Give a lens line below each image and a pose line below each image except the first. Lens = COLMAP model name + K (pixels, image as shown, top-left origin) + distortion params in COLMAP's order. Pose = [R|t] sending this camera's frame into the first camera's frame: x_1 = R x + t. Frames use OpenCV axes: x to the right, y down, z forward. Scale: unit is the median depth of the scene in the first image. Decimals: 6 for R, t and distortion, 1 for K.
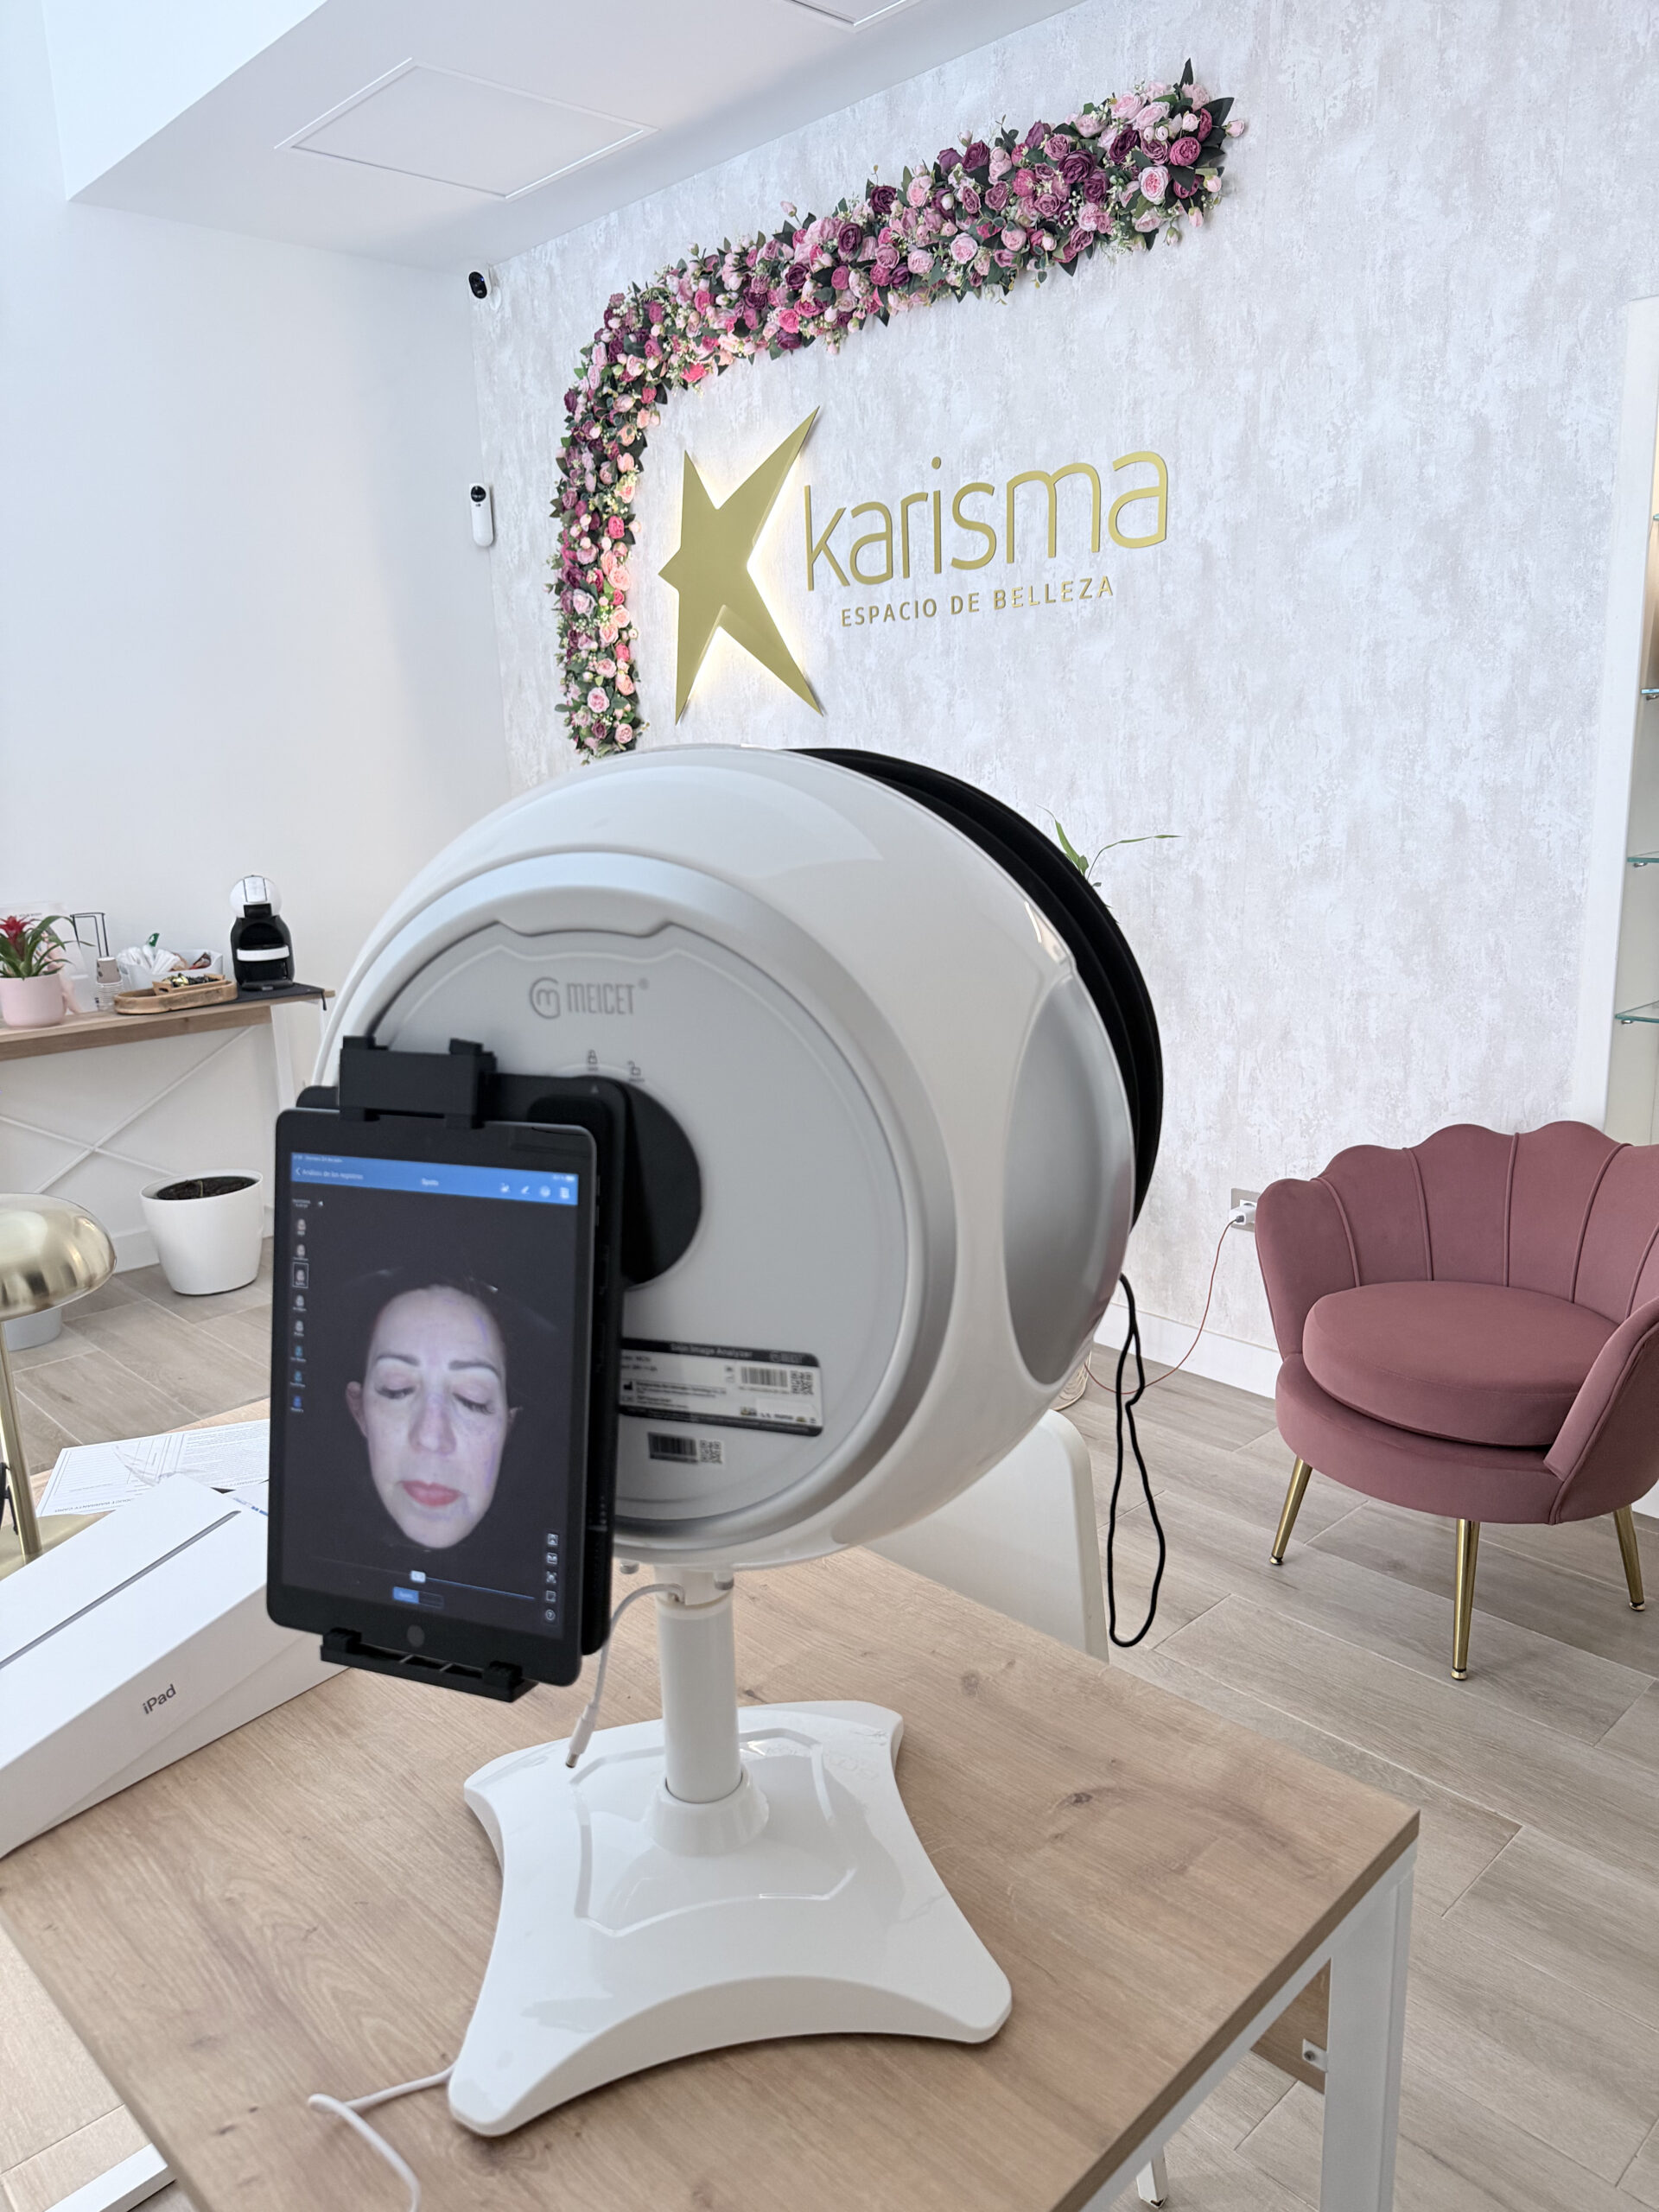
lens RADIAL K [[1564.7, 0, 842.6], [0, 1564.7, 1110.0], [0, 0, 1]] dist [0.038988, -0.062642]
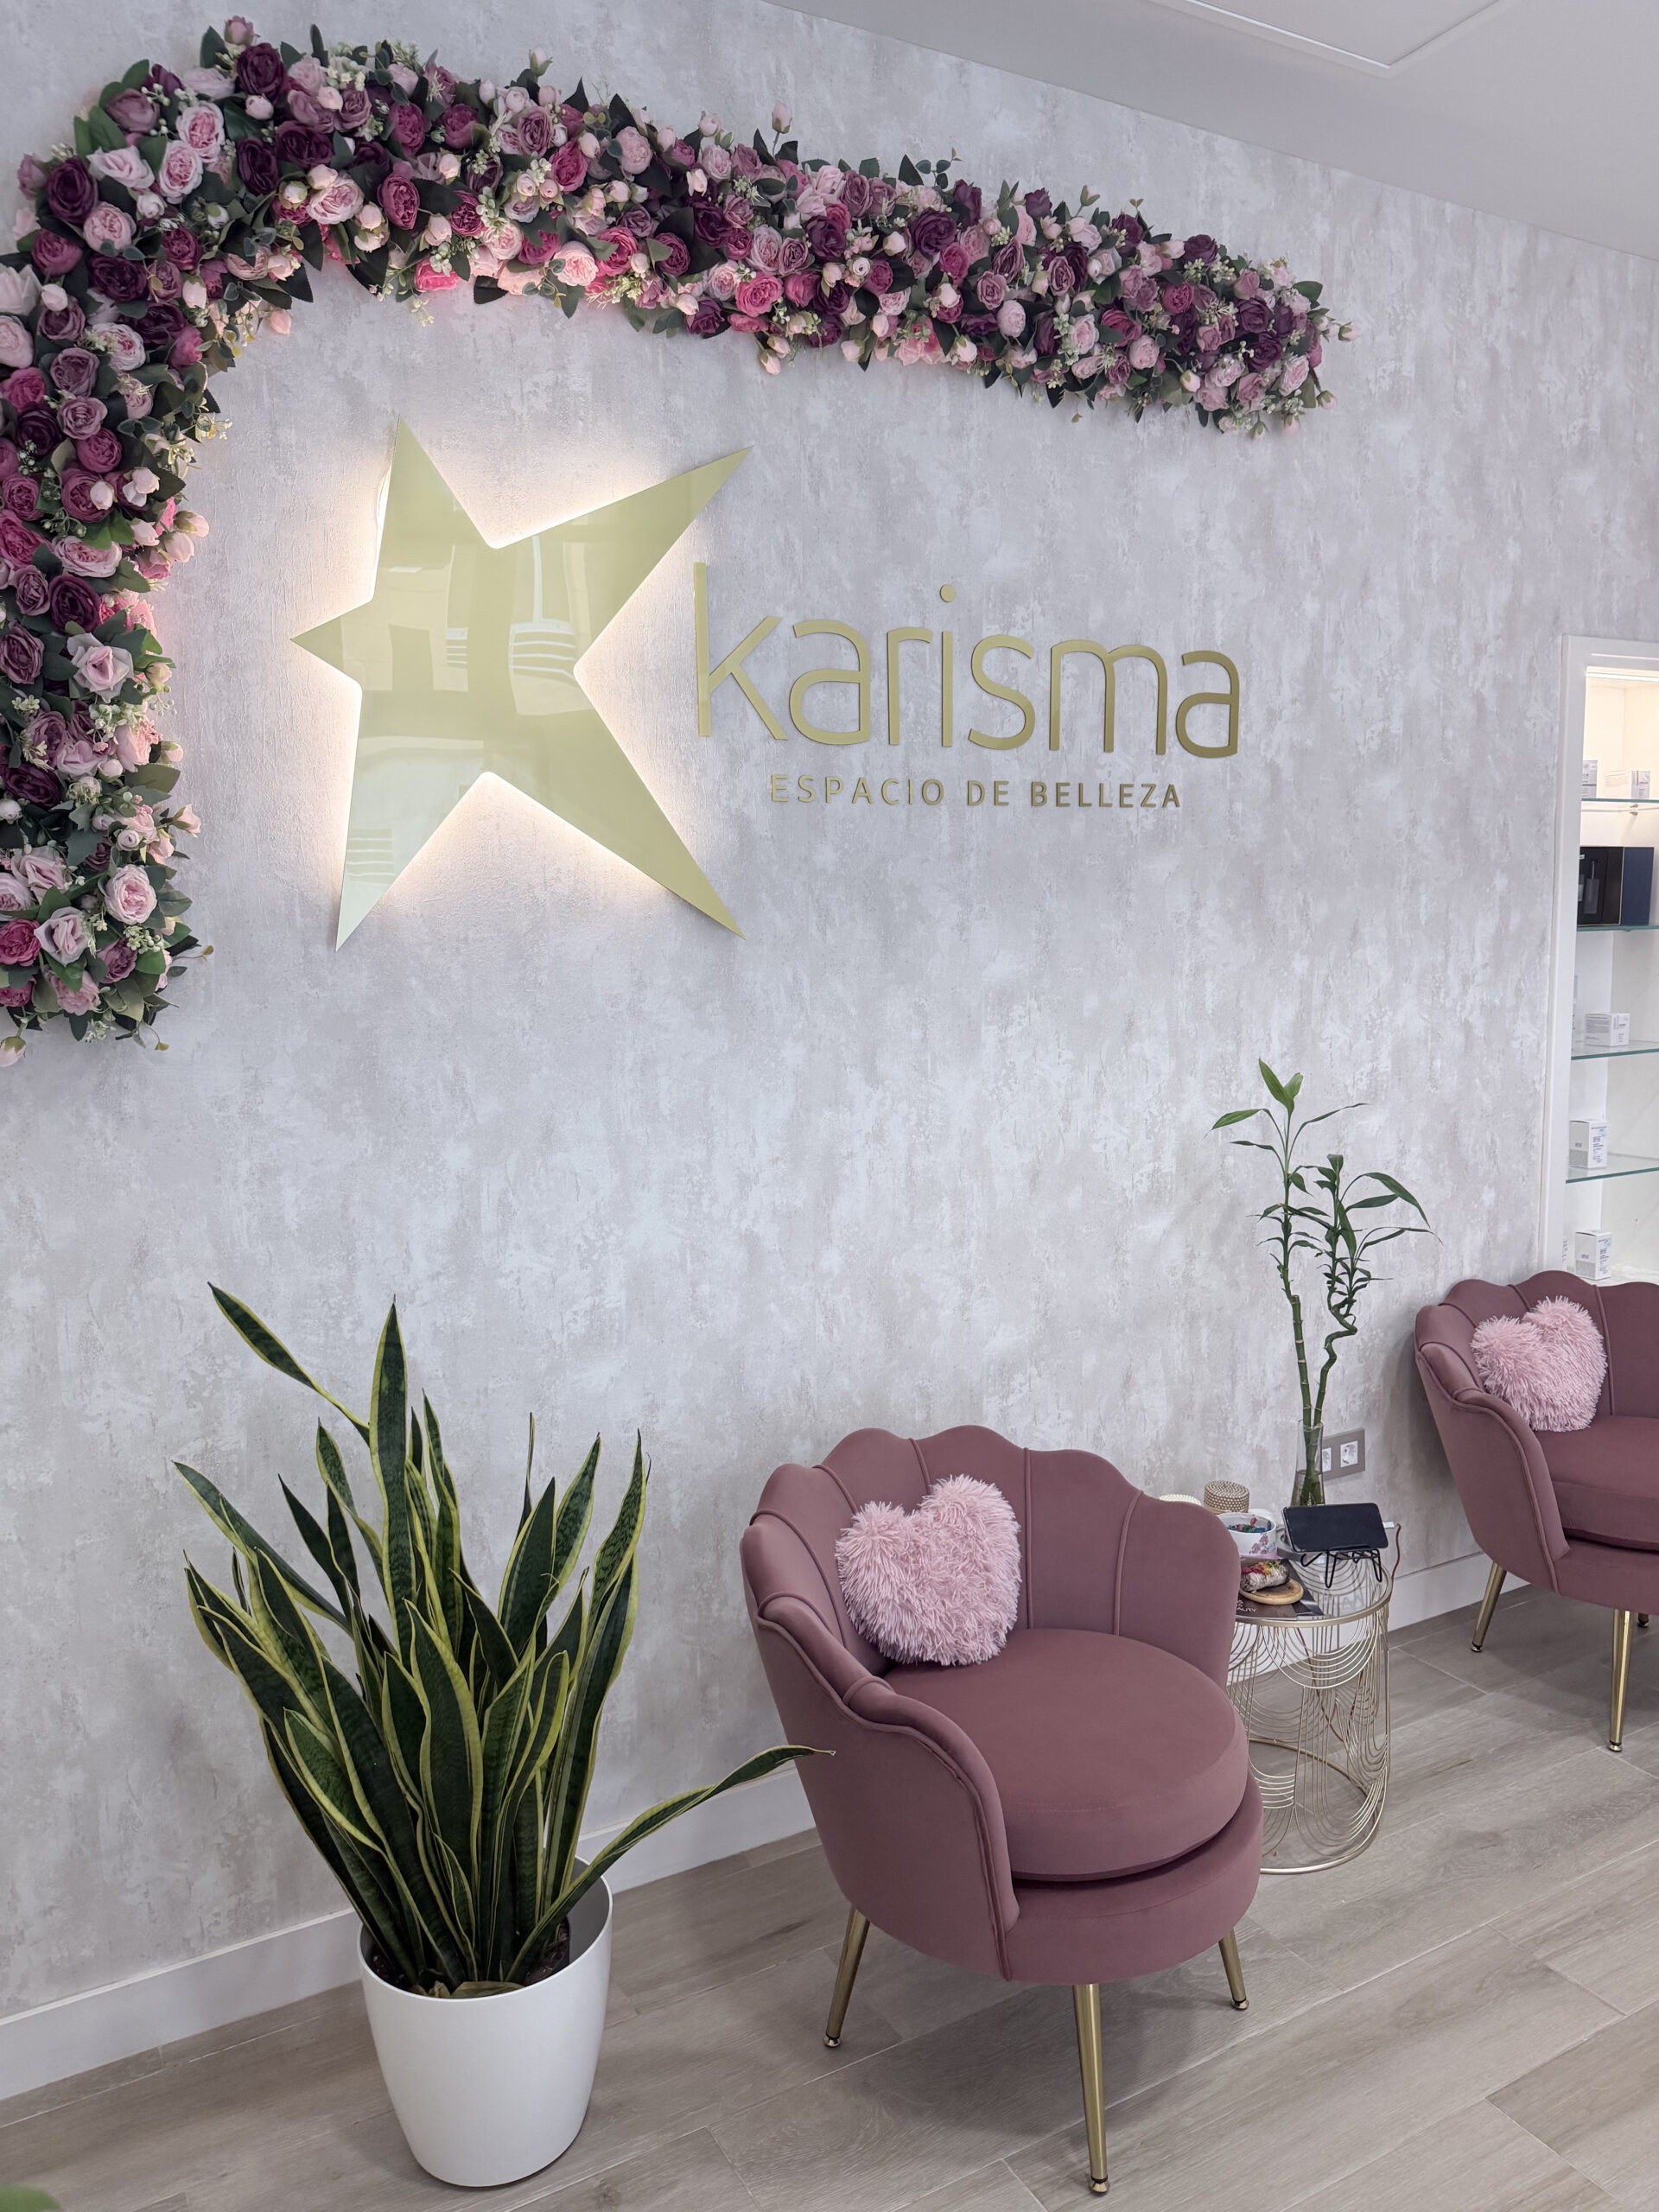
lens RADIAL K [[1552.4, 0, 838.0], [0, 1552.4, 1107.4], [0, 0, 1]] dist [0.178805, -0.385674]
pose [[0.249483, -0.098257, 0.963382, -0.734420], [0.228641, 0.972689, 0.039997, -0.255326], [-0.941000, 0.210290, 0.265135, 1.019256]]
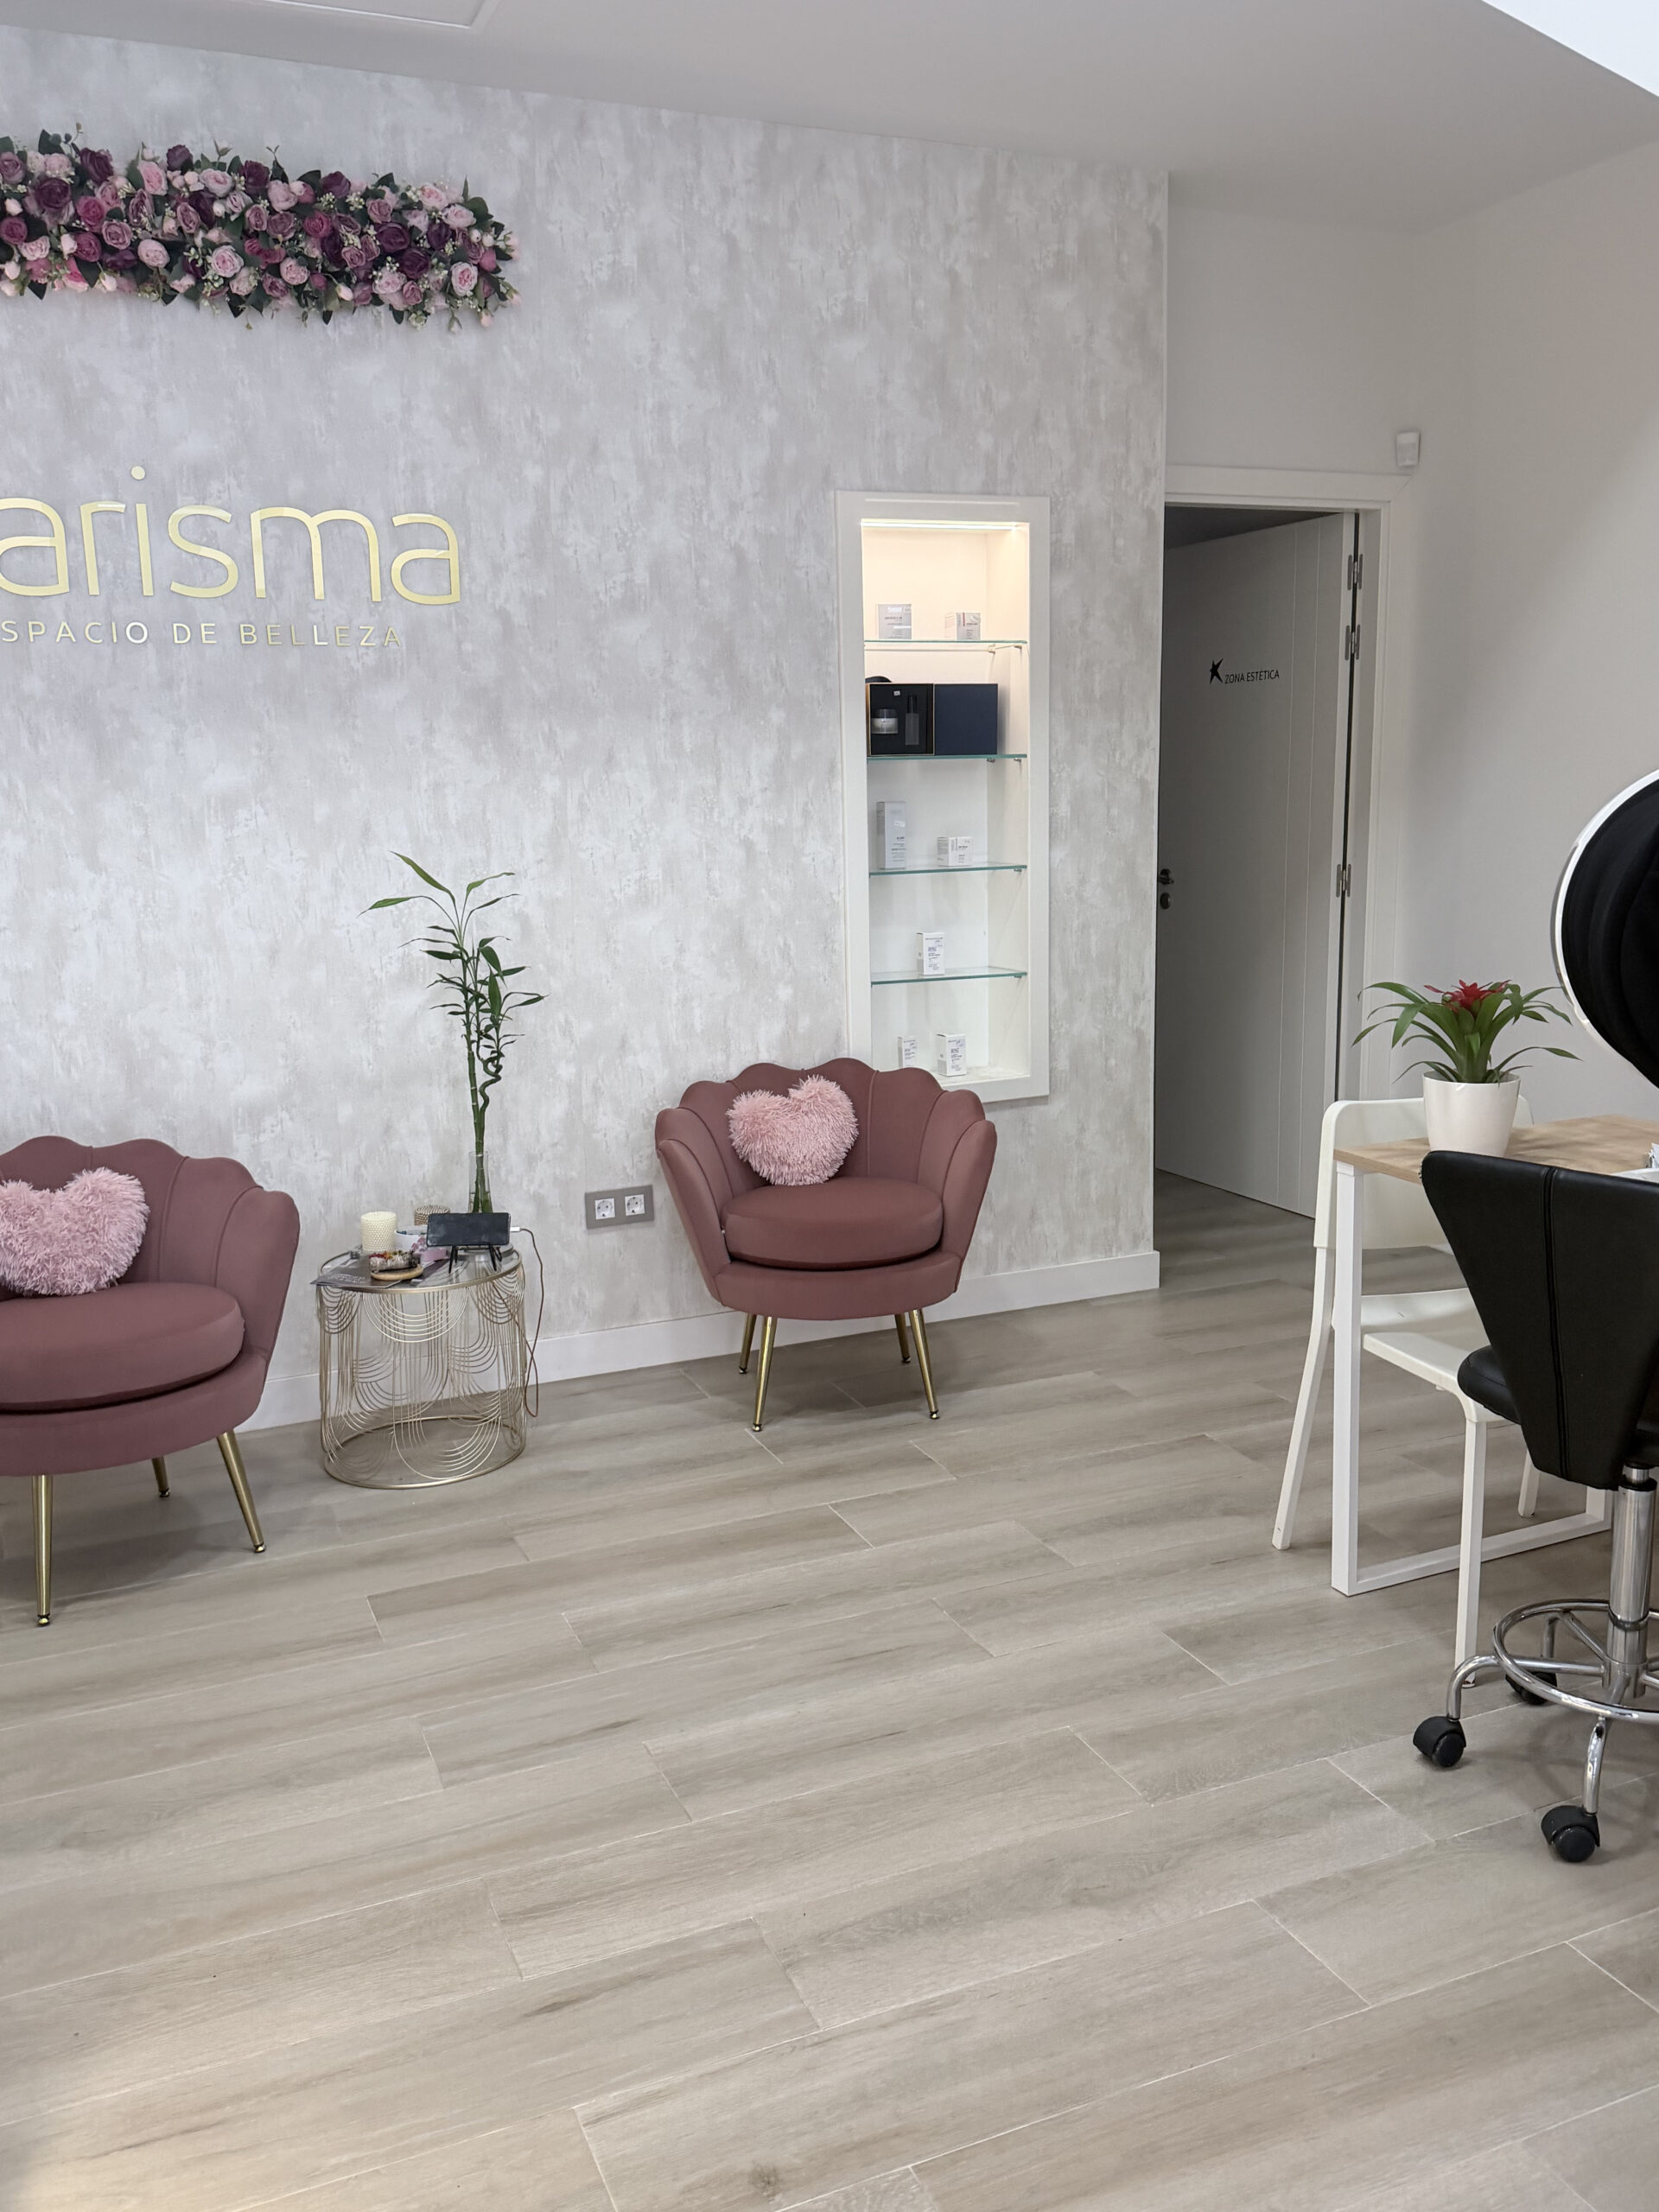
lens RADIAL K [[1798.4, 0, 849.4], [0, 1798.4, 1111.0], [0, 0, 1]] dist [0.168442, -0.342976]
pose [[0.342025, -0.149695, 0.927691, -0.900445], [0.222585, 0.972041, 0.074788, -0.062370], [-0.912948, 0.180910, 0.365782, 0.372765]]
